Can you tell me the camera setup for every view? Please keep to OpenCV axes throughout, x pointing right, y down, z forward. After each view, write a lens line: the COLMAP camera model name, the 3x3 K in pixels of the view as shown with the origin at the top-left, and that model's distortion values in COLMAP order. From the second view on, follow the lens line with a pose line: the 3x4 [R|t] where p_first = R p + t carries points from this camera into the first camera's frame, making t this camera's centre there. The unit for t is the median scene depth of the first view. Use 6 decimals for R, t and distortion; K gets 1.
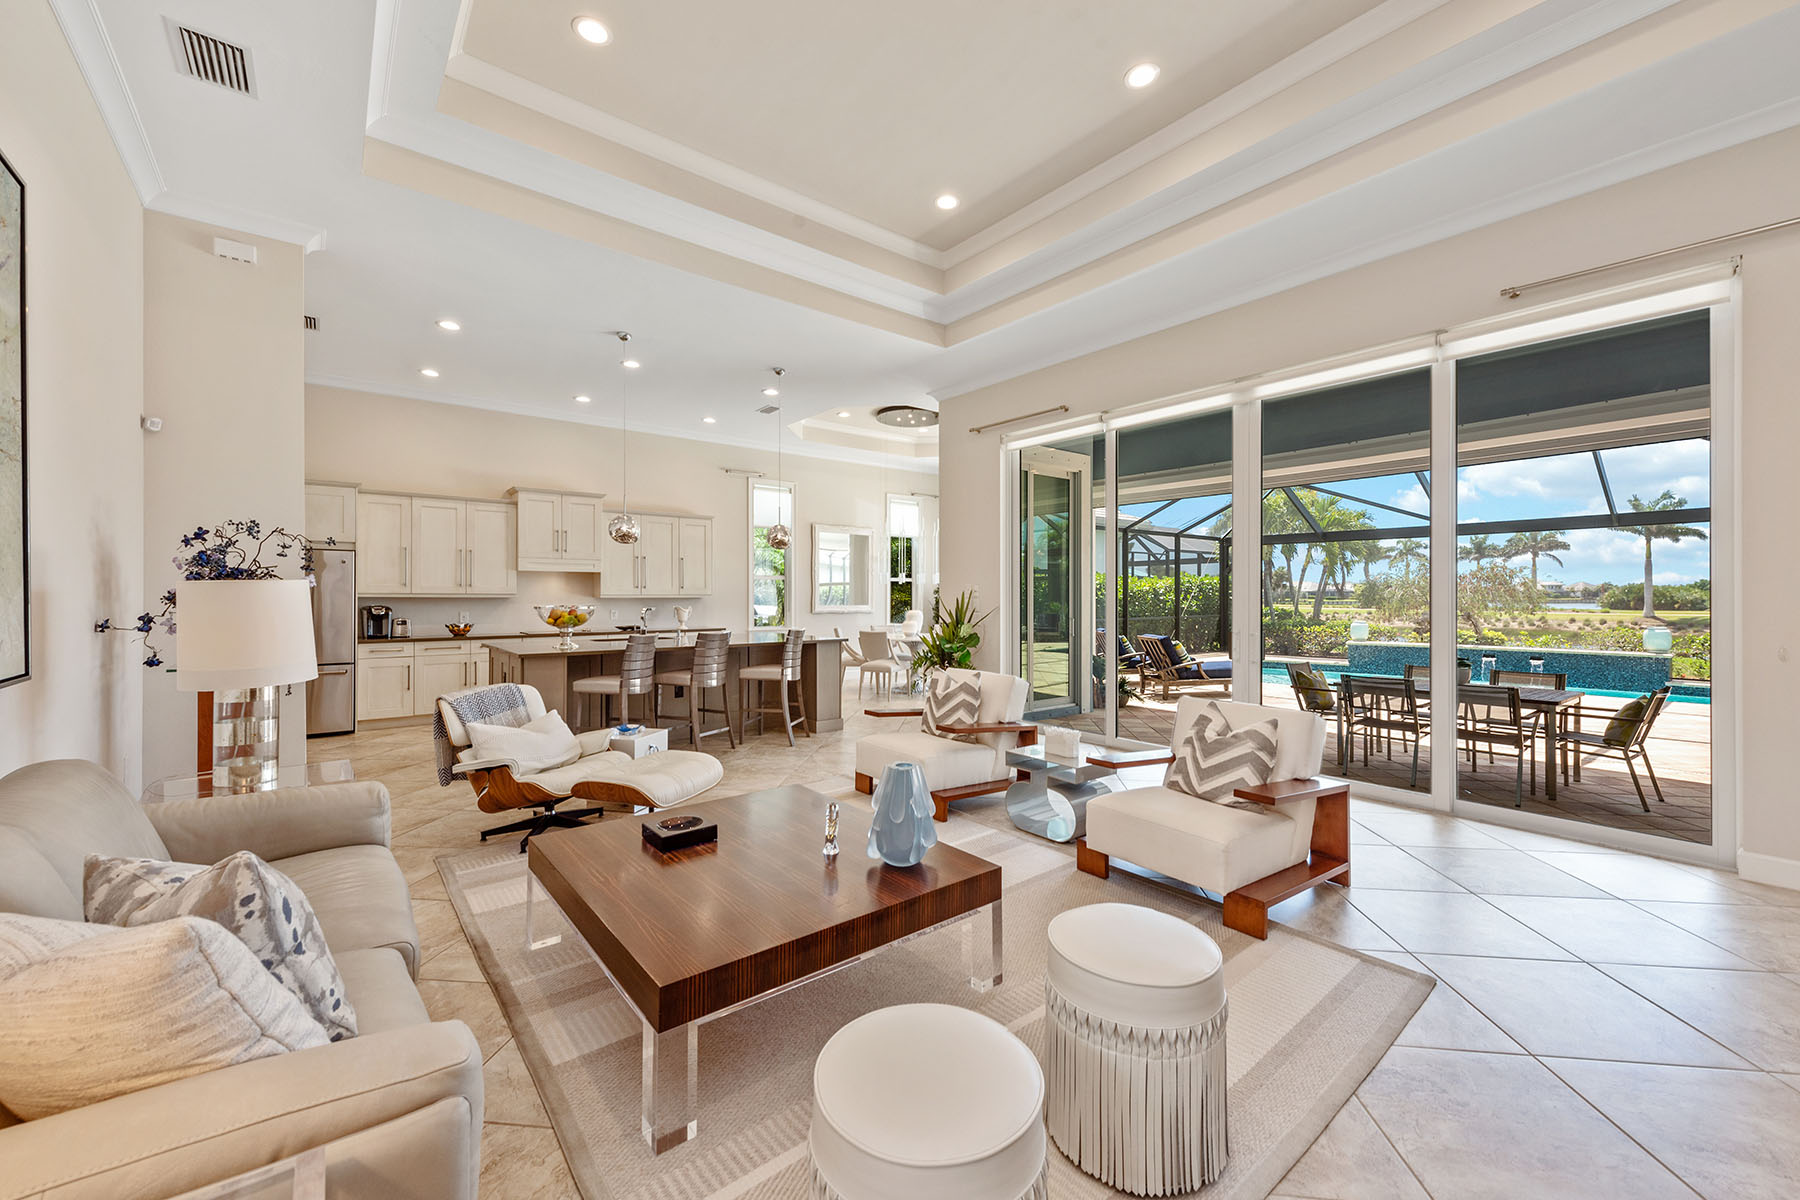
lens RADIAL K [[719.4, 0, 903.0], [0, 719.4, 593.9], [0, 0, 1]] dist [-0.006956, -0.000983]
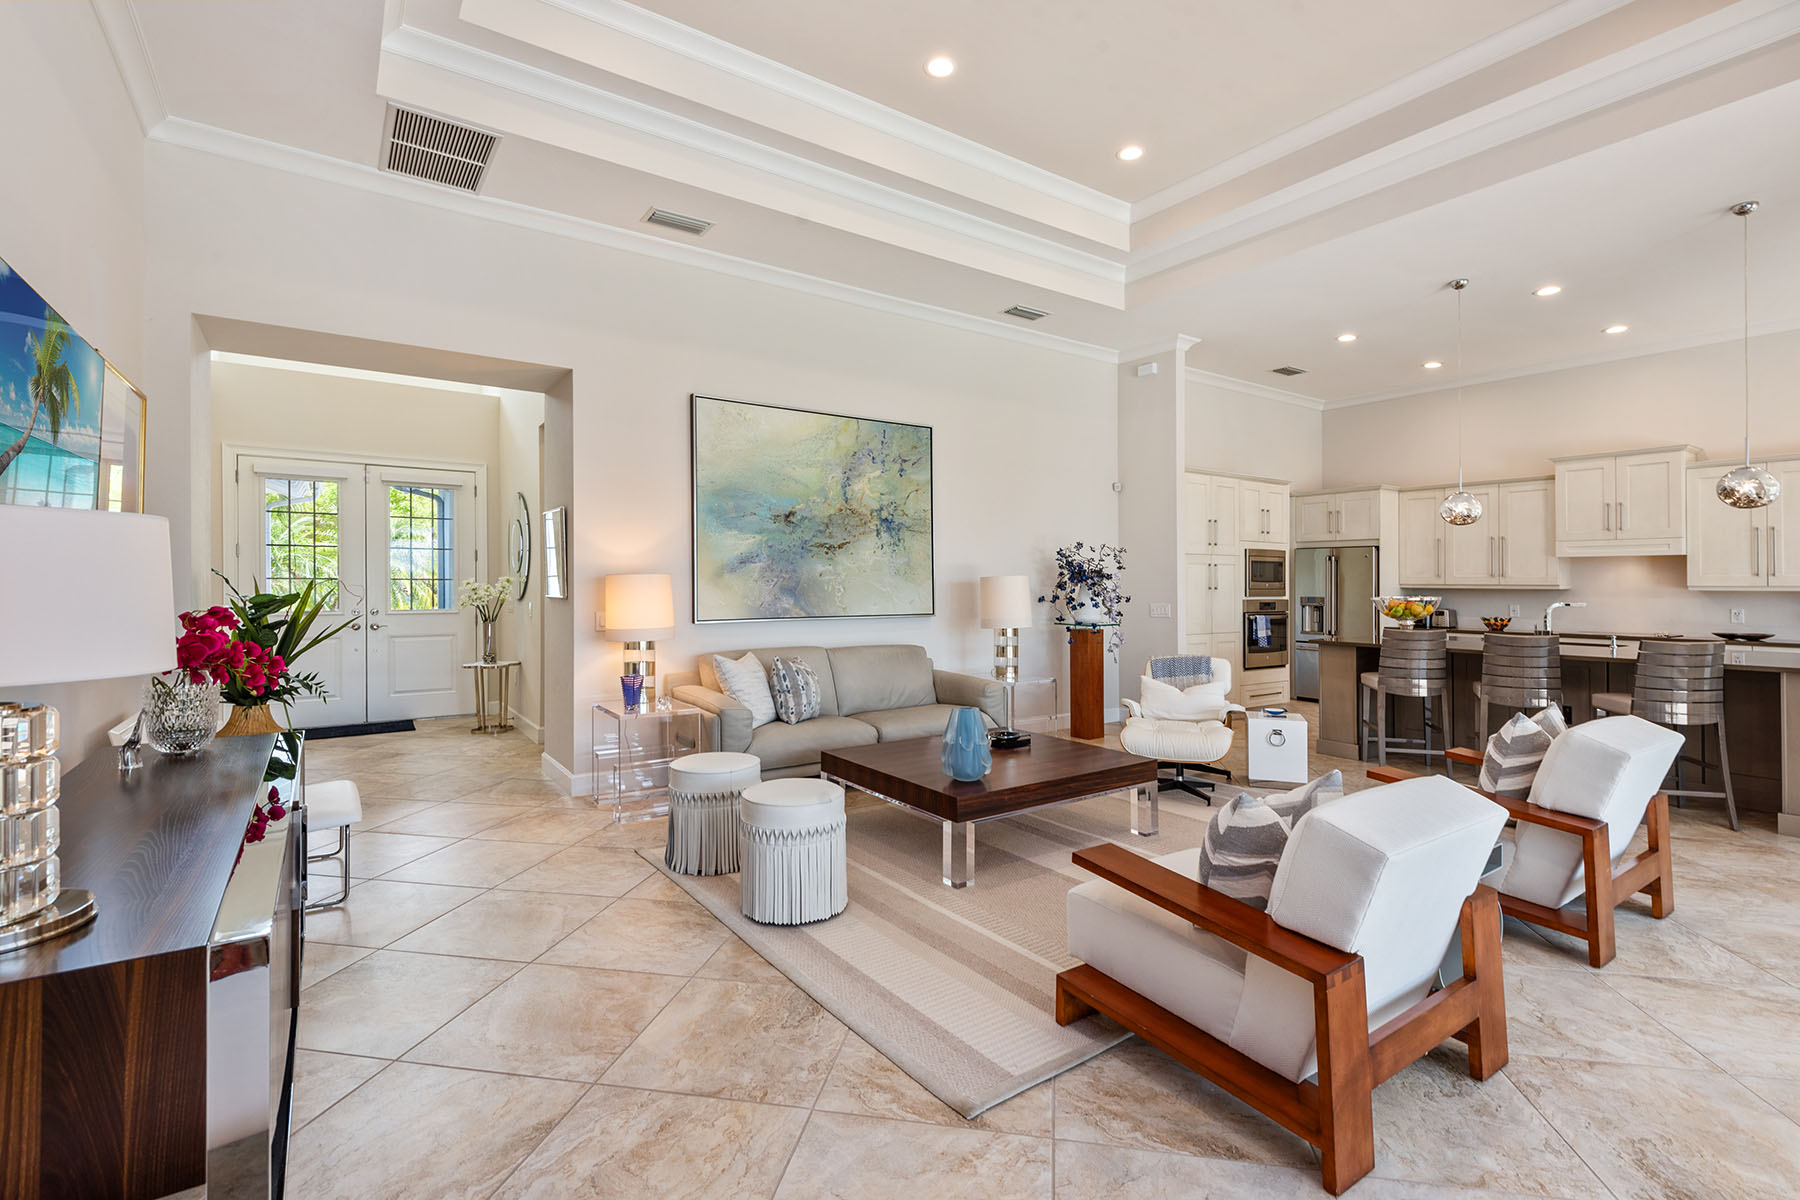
lens RADIAL K [[830.7, 0, 902.1], [0, 830.7, 595.9], [0, 0, 1]] dist [-0.003203, -0.000152]
pose [[-0.077273, 0.011590, -0.996943, 0.563065], [0.002512, 0.999932, 0.011430, -0.000285], [0.997007, -0.001621, -0.077297, 0.354667]]
